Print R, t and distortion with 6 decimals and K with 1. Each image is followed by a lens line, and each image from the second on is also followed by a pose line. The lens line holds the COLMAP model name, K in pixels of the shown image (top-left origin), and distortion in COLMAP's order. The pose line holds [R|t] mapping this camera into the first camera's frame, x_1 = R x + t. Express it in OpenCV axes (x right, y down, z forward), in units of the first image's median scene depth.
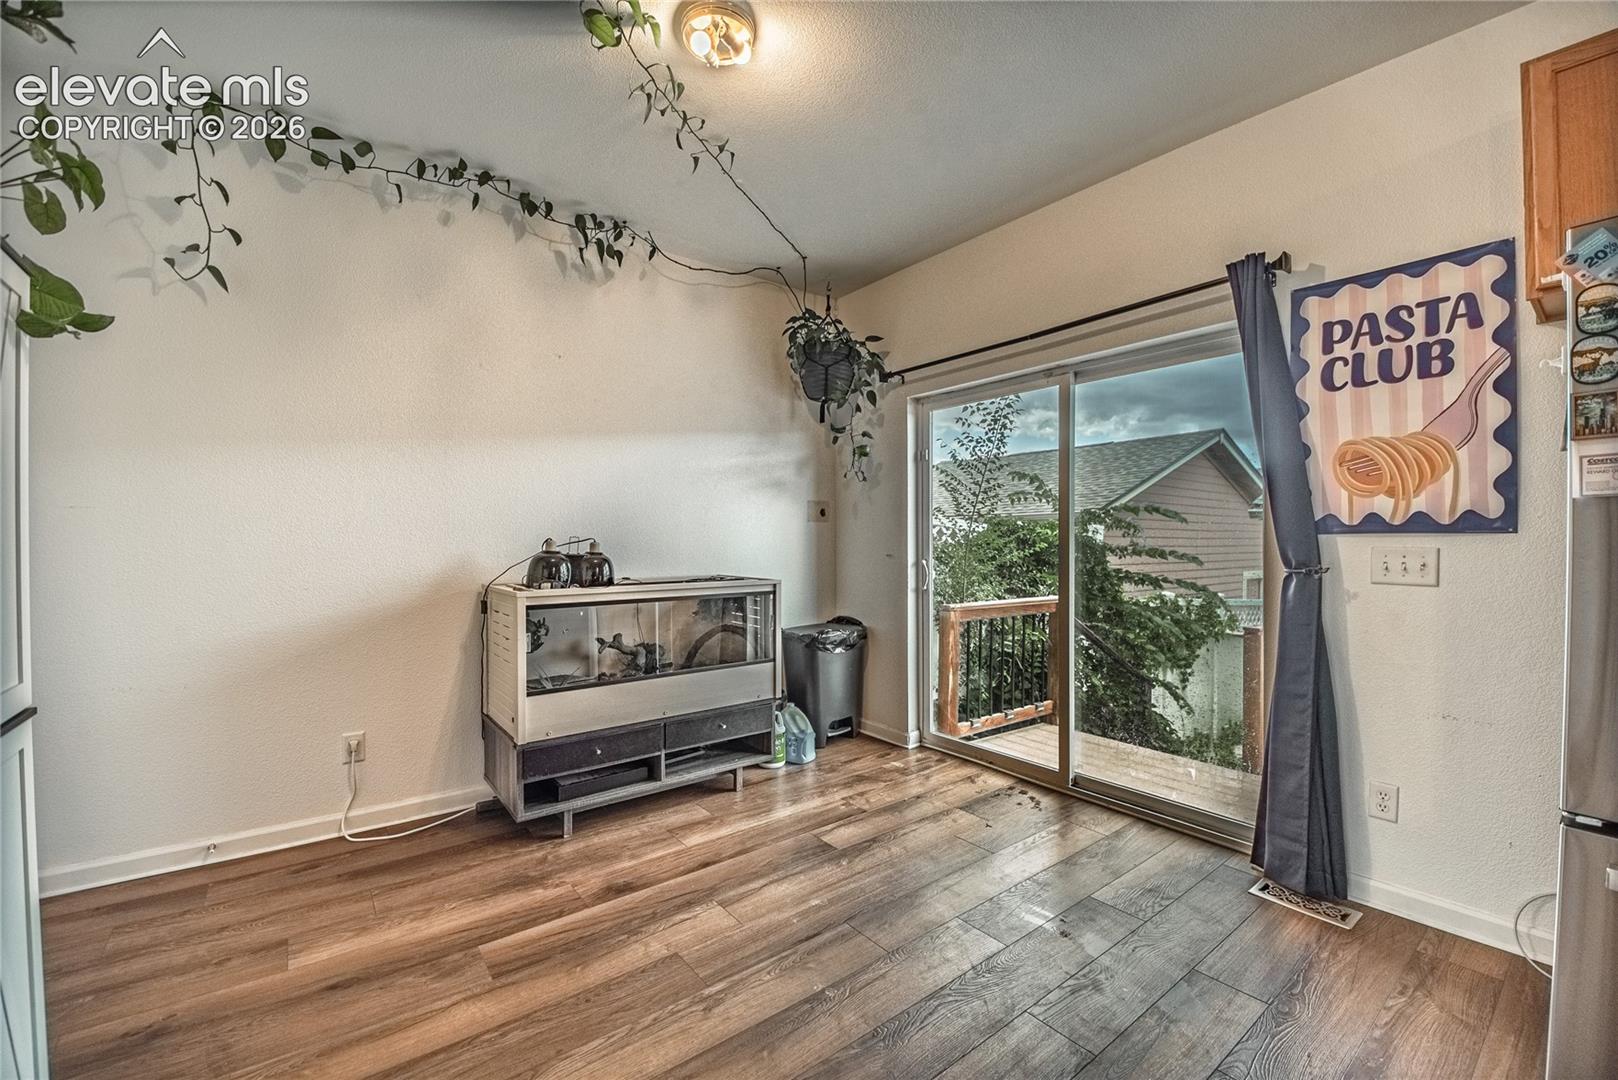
lens RADIAL K [[657.0, 0, 808.5], [0, 657.0, 548.1], [0, 0, 1]] dist [0.003138, -0.013612]
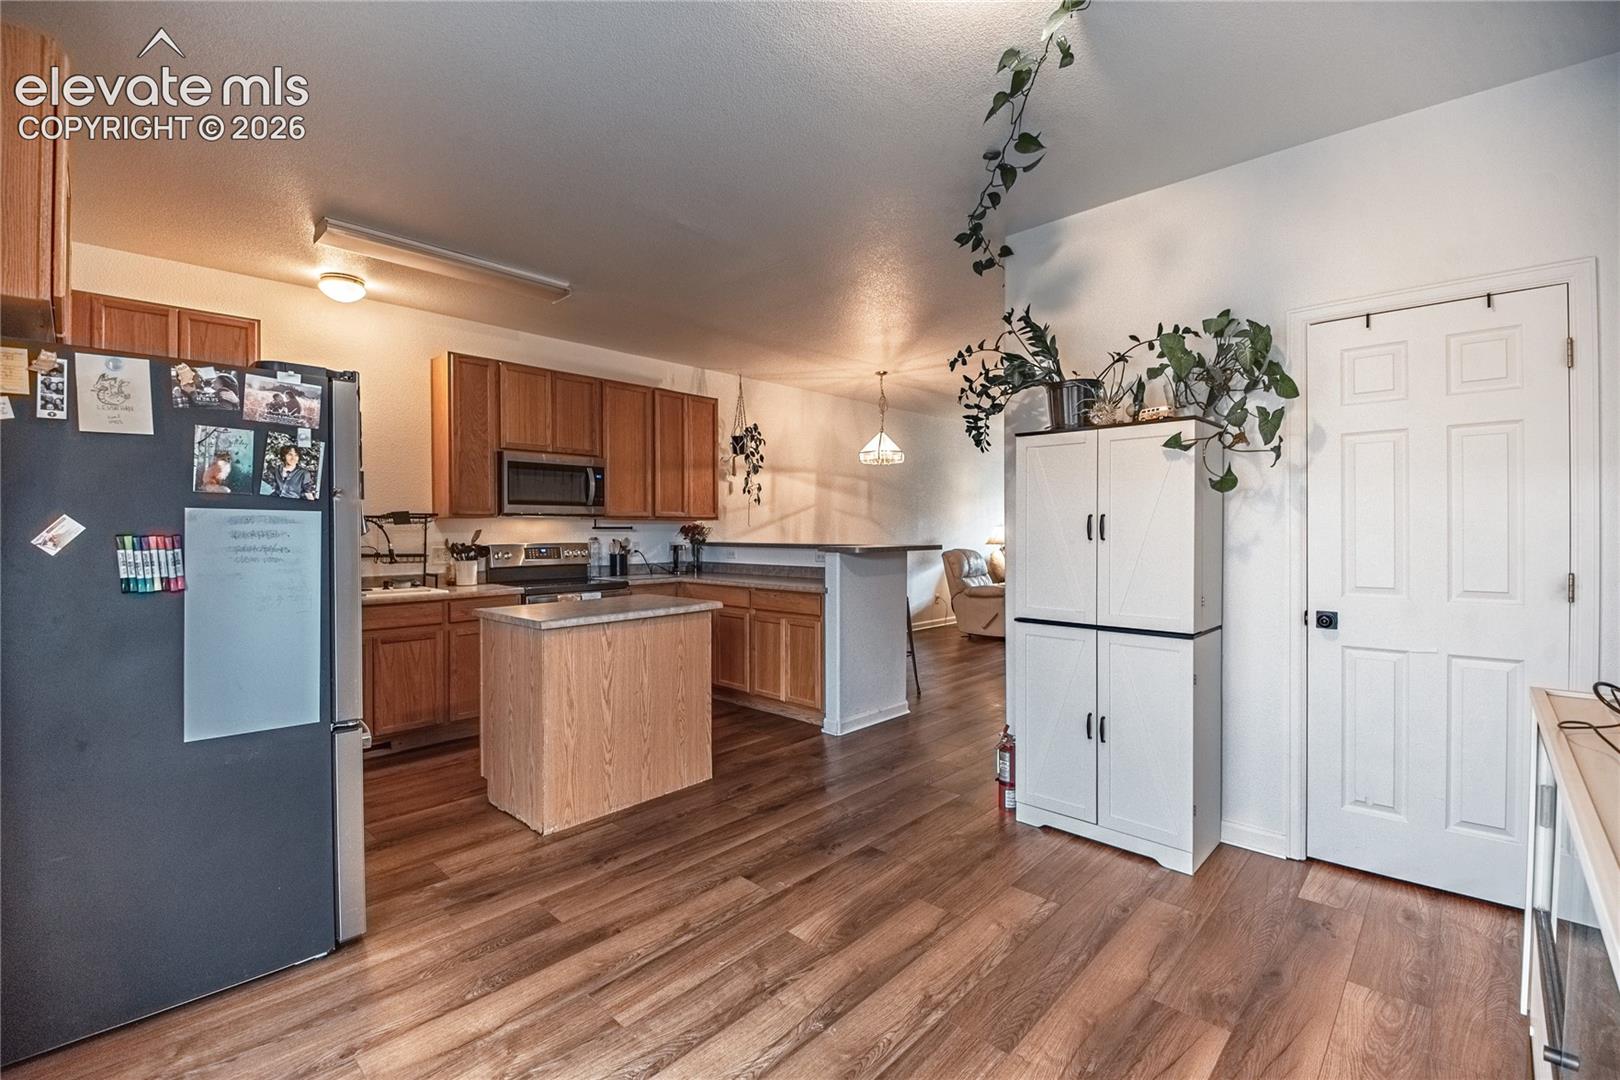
lens RADIAL K [[698.2, 0, 811.6], [0, 698.2, 533.9], [0, 0, 1]] dist [0.002277, -0.000148]
pose [[-0.987544, 0.003204, -0.157309, 0.167546], [0.000086, 0.999804, 0.019823, -0.060934], [0.157342, 0.019562, -0.987350, 1.650337]]
